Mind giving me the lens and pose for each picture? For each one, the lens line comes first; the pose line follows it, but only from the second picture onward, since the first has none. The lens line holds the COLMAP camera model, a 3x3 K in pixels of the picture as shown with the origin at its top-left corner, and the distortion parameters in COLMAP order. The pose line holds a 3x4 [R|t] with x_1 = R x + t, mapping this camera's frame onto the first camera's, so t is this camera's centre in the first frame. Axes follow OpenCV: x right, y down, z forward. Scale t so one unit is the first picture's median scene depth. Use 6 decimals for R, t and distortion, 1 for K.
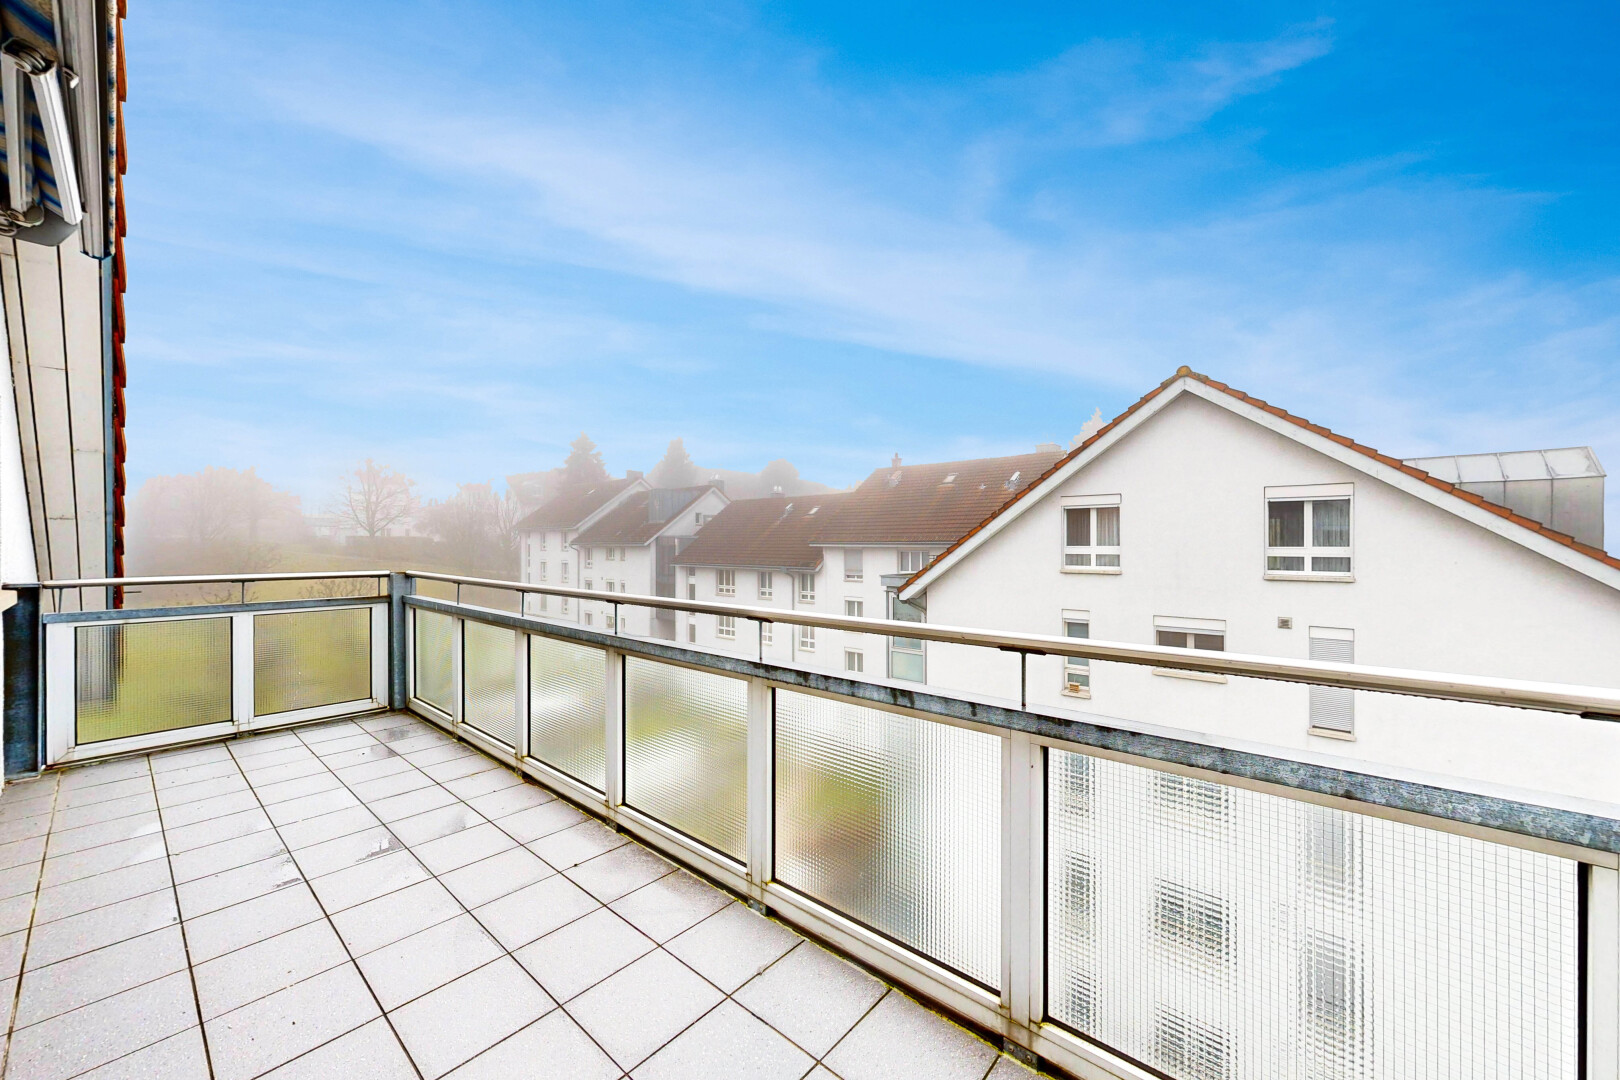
lens RADIAL K [[609.5, 0, 810.0], [0, 609.5, 540.0], [0, 0, 1]] dist [0.000595, -0.000167]
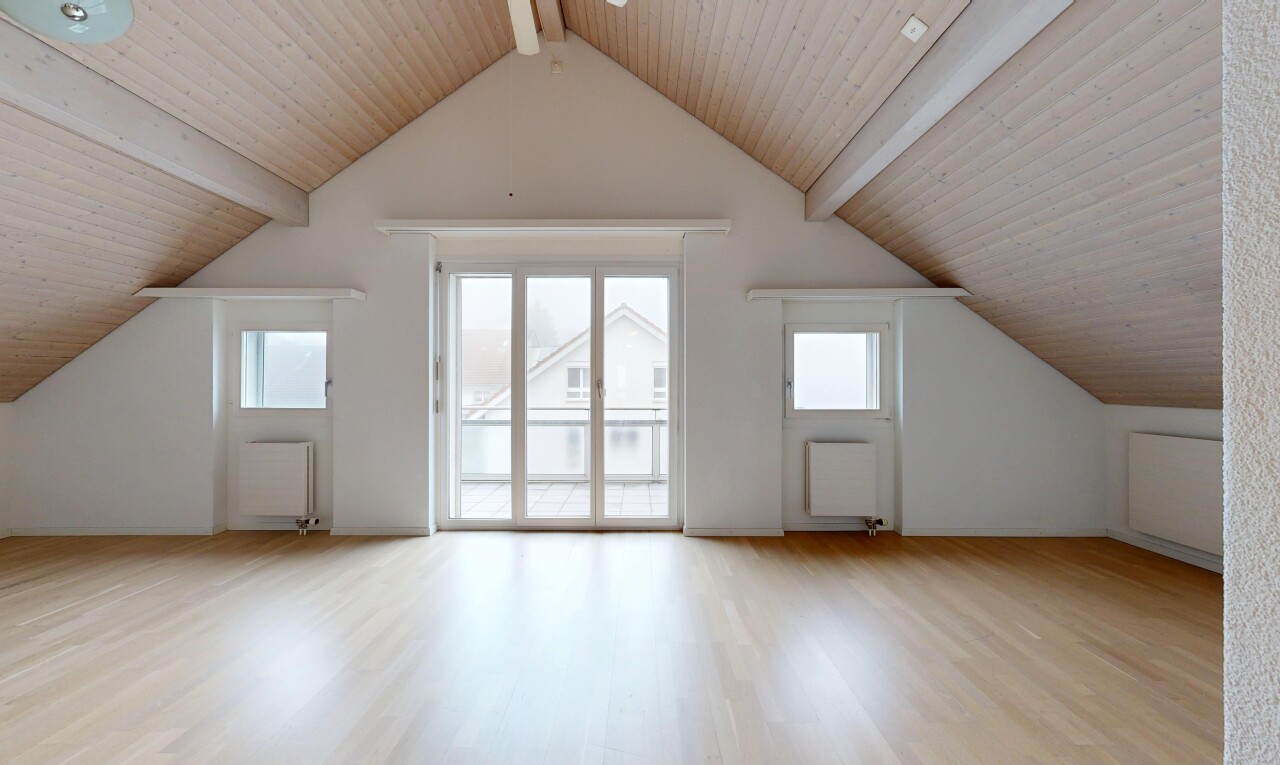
lens RADIAL K [[431.3, 0, 640.0], [0, 431.3, 382.5], [0, 0, 1]] dist [-0.000227, -0.000025]
pose [[0.753318, 0.001869, 0.657654, -0.329828], [-0.002367, 0.999997, -0.000131, -0.007245], [-0.657652, -0.001458, 0.753320, -0.172020]]
